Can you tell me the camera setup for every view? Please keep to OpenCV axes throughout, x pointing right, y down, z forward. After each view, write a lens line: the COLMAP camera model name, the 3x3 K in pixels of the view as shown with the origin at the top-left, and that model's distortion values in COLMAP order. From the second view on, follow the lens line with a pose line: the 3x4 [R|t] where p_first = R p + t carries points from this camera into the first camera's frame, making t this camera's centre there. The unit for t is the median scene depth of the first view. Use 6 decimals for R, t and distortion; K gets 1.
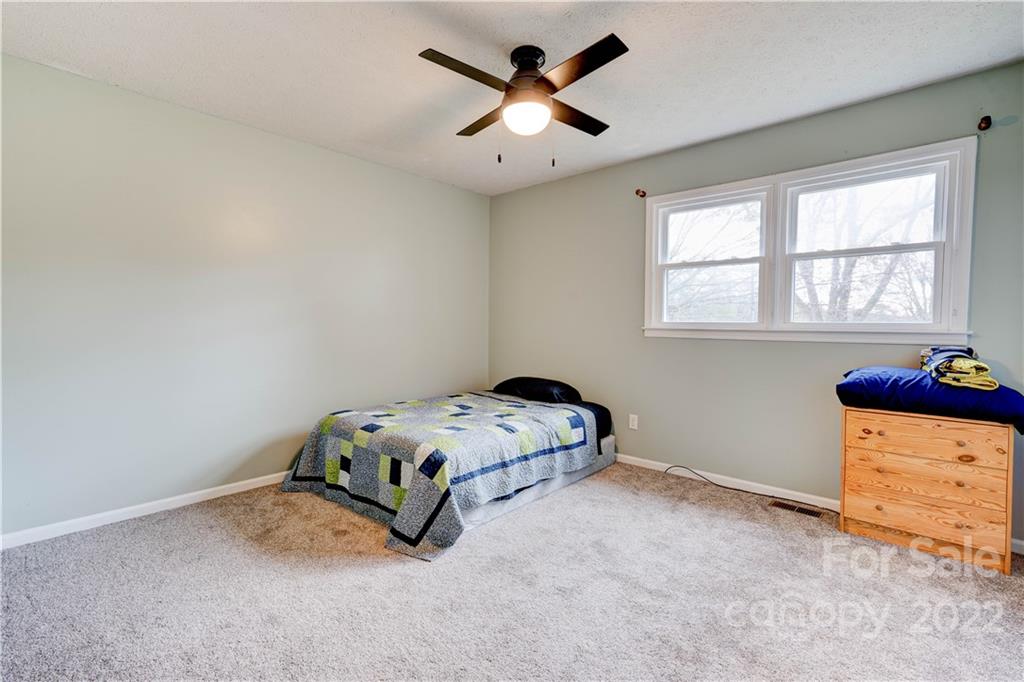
lens RADIAL K [[470.3, 0, 507.5], [0, 470.3, 340.9], [0, 0, 1]] dist [-0.001819, 0.006977]
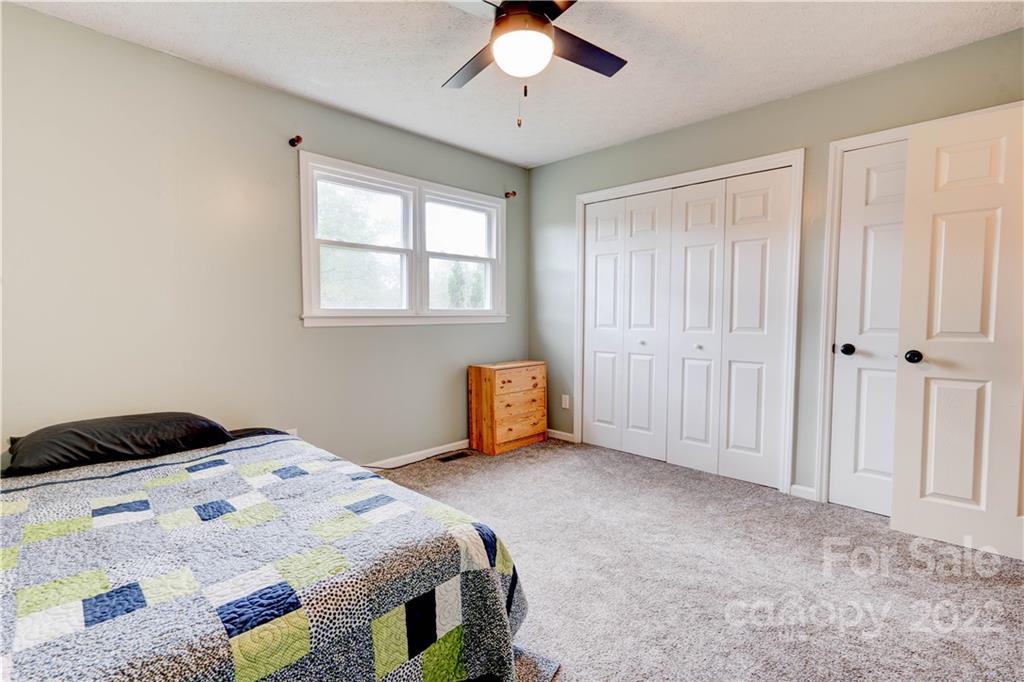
lens RADIAL K [[470.3, 0, 506.2], [0, 470.3, 339.4], [0, 0, 1]] dist [-0.001819, 0.006977]
pose [[0.052377, -0.064194, 0.996562, -0.589762], [0.040580, 0.997244, 0.062105, -0.028854], [-0.997803, 0.037188, 0.054838, 0.751104]]
